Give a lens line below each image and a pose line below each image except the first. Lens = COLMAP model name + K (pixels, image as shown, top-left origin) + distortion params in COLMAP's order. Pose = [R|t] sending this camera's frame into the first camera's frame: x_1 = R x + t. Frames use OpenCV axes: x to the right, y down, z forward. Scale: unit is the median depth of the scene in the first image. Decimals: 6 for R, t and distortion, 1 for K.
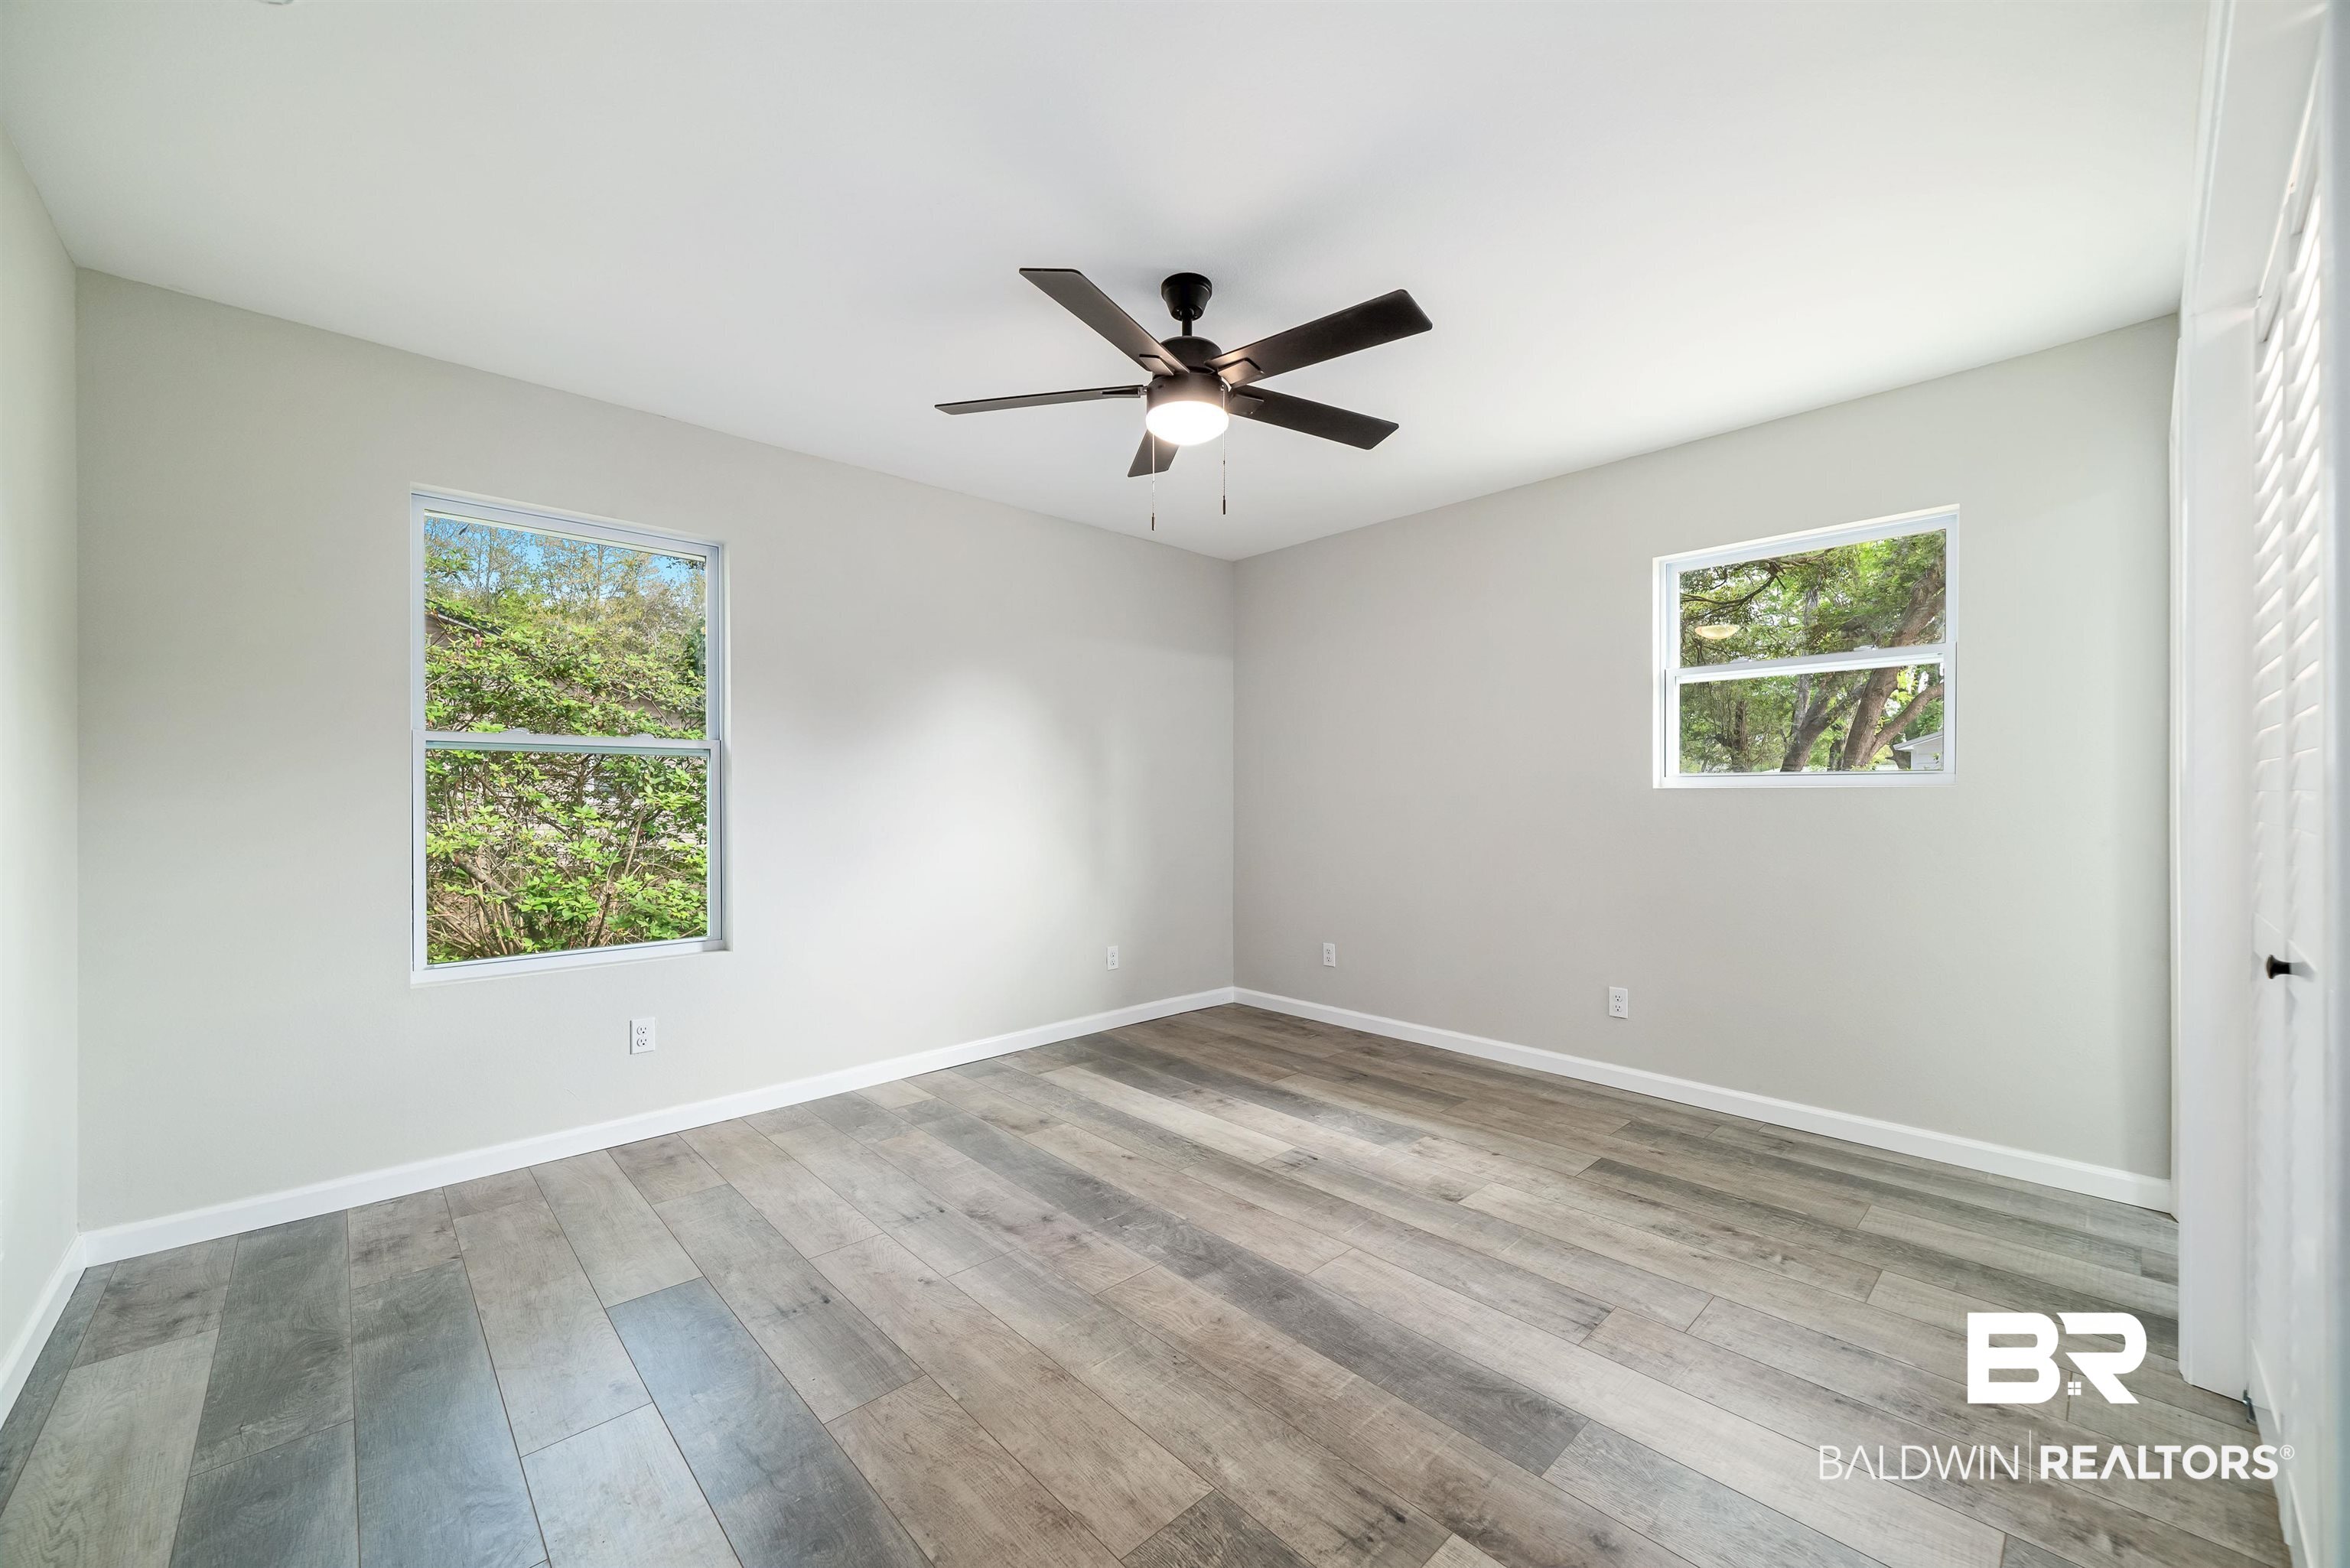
lens RADIAL K [[898.5, 0, 1177.3], [0, 898.5, 790.9], [0, 0, 1]] dist [0.000574, 0.000845]
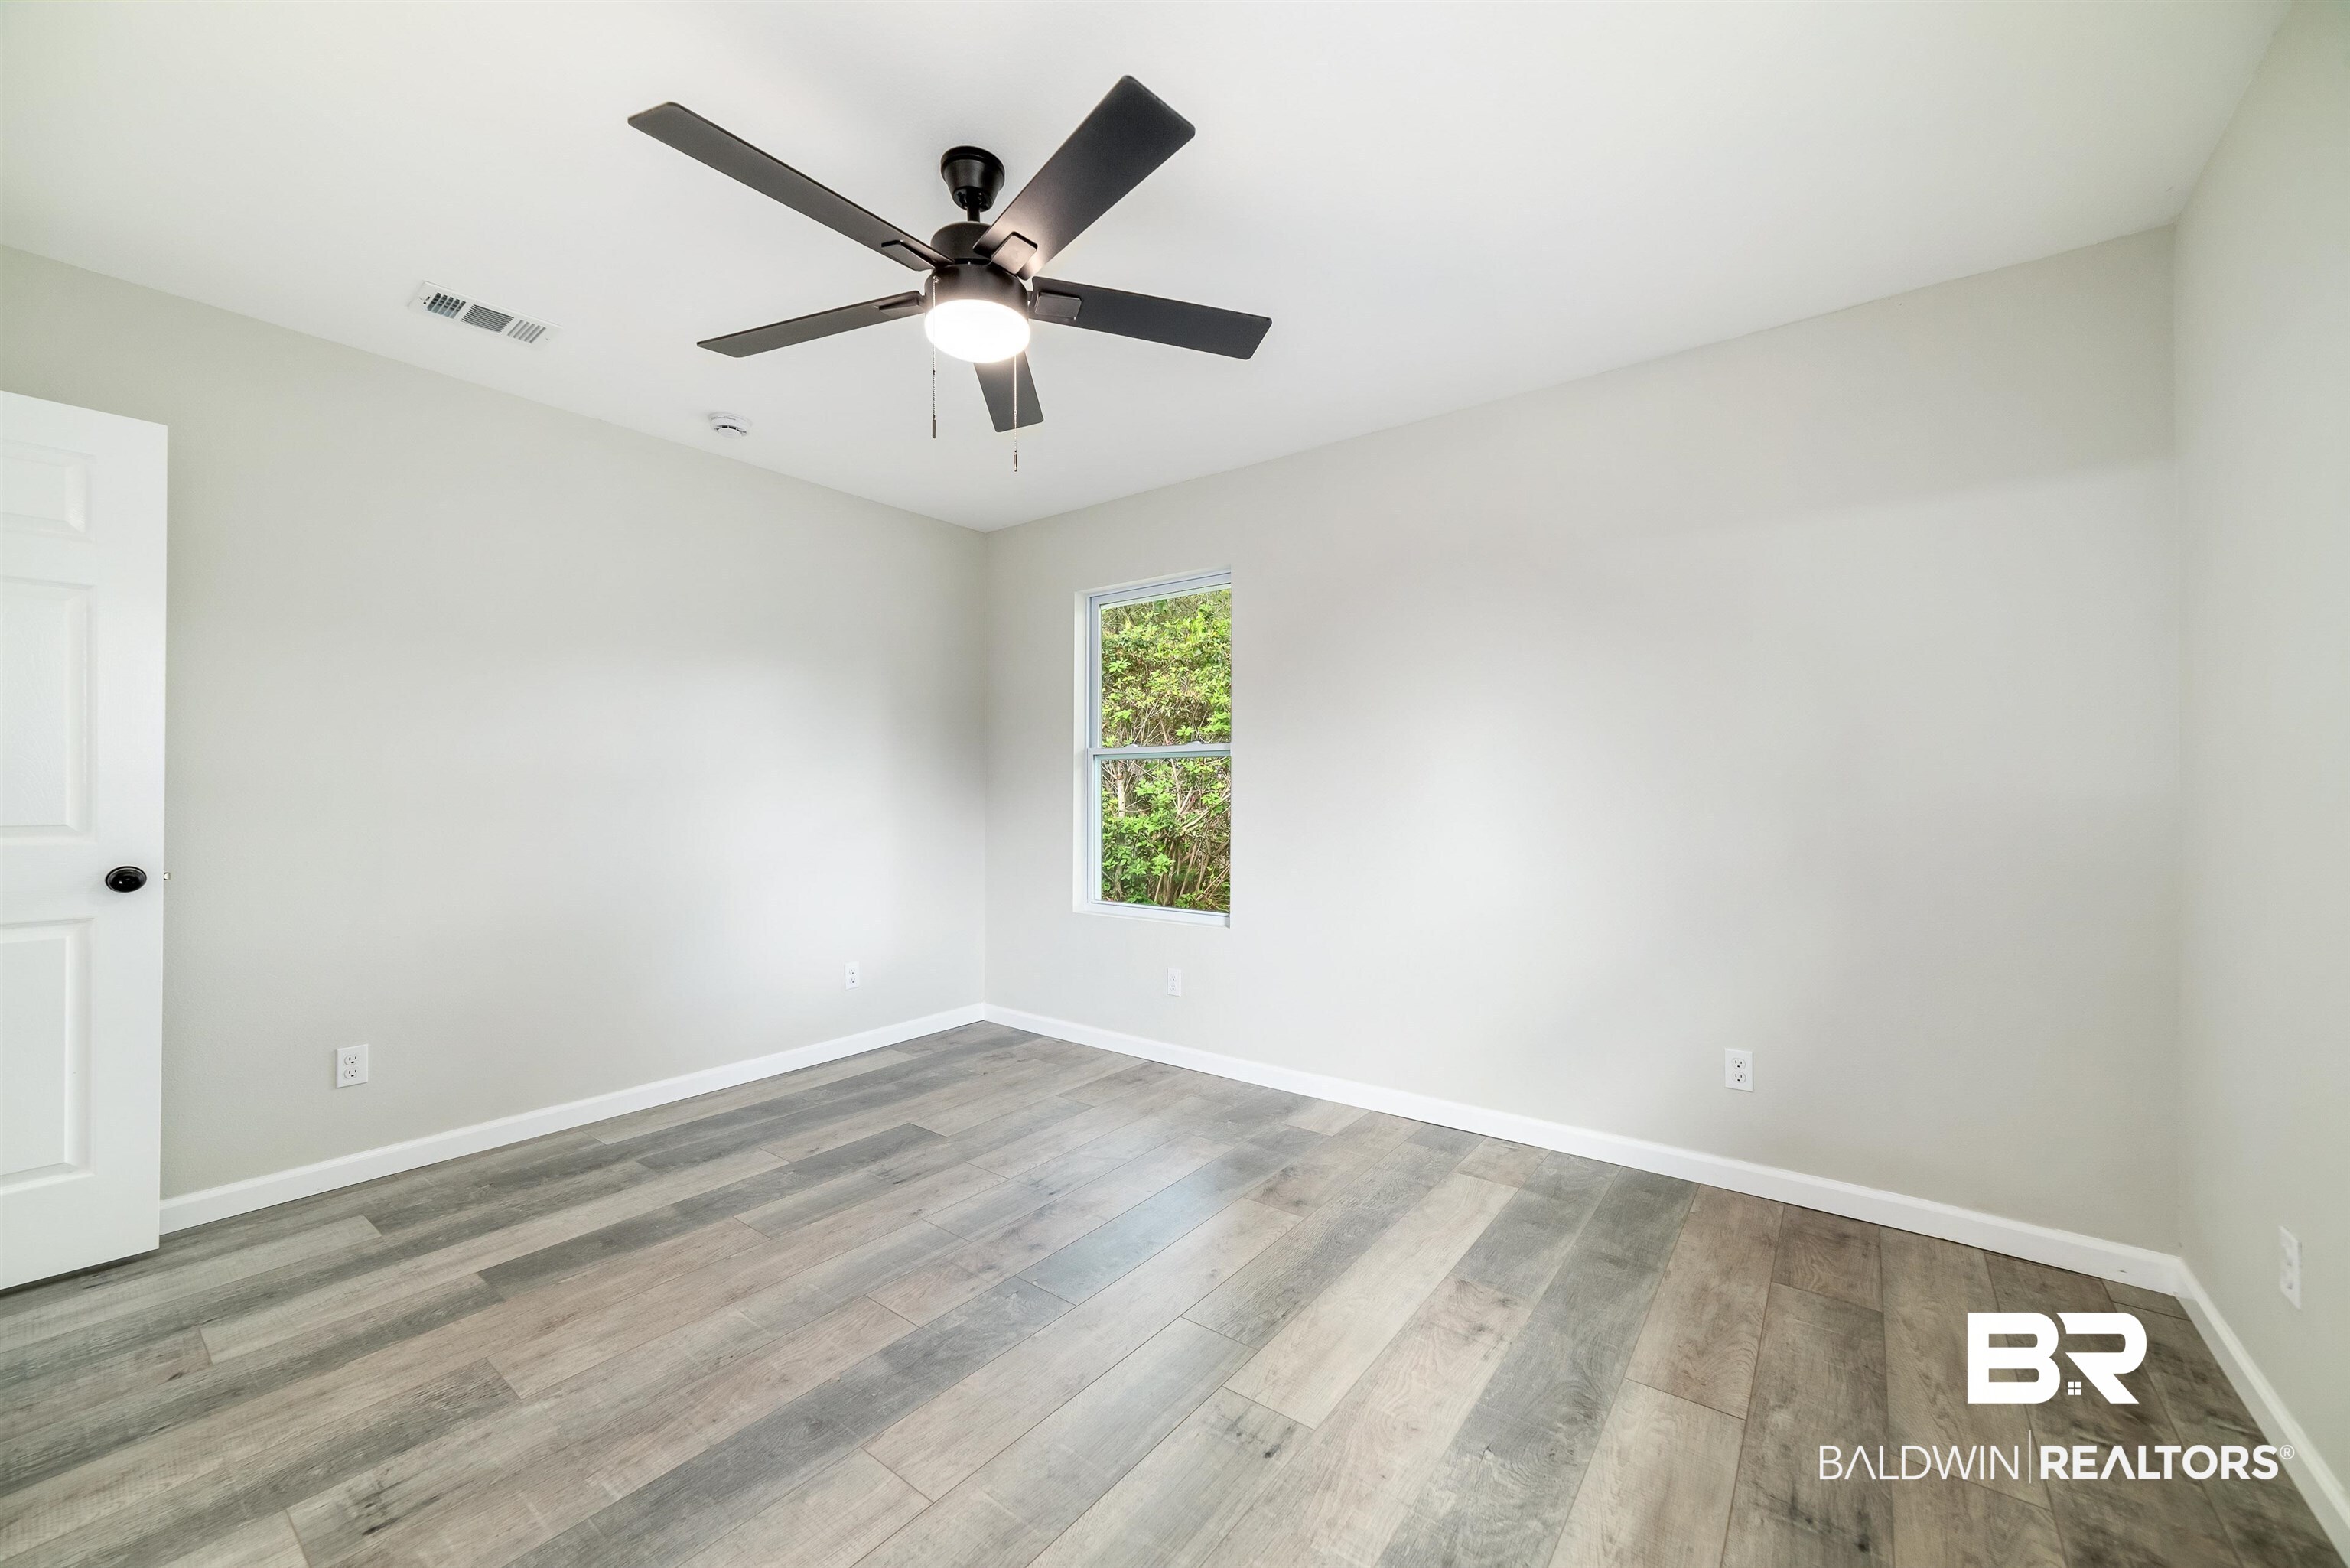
lens RADIAL K [[898.5, 0, 1177.3], [0, 898.5, 790.9], [0, 0, 1]] dist [0.000574, 0.000845]
pose [[0.164386, -0.000406, -0.986396, 0.672656], [0.006186, 0.999981, 0.000619, 0.007393], [0.986377, -0.006203, 0.164385, 0.848284]]
